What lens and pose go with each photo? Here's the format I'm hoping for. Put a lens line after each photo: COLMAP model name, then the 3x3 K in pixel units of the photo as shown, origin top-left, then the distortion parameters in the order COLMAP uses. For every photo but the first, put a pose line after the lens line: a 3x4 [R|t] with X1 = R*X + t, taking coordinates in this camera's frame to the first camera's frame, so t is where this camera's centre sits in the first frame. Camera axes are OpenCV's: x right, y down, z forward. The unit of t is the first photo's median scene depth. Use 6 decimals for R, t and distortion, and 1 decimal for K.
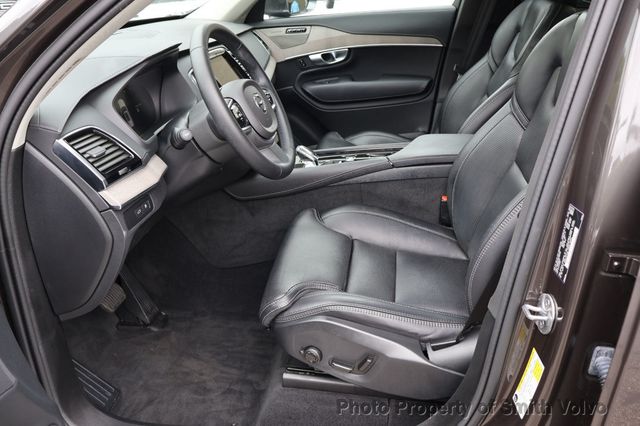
lens RADIAL K [[598.6, 0, 324.9], [0, 598.6, 216.2], [0, 0, 1]] dist [0.083864, 0.000000]
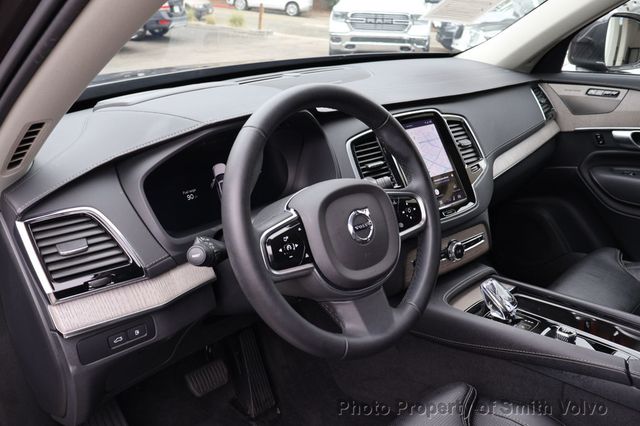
lens RADIAL K [[551.0, 0, 316.4], [0, 551.0, 211.6], [0, 0, 1]] dist [-0.007454, -0.022132]
pose [[0.770119, 0.279717, -0.573303, 0.128203], [-0.283169, 0.955235, 0.085681, -0.183121], [0.571605, 0.096357, 0.814851, 0.416045]]
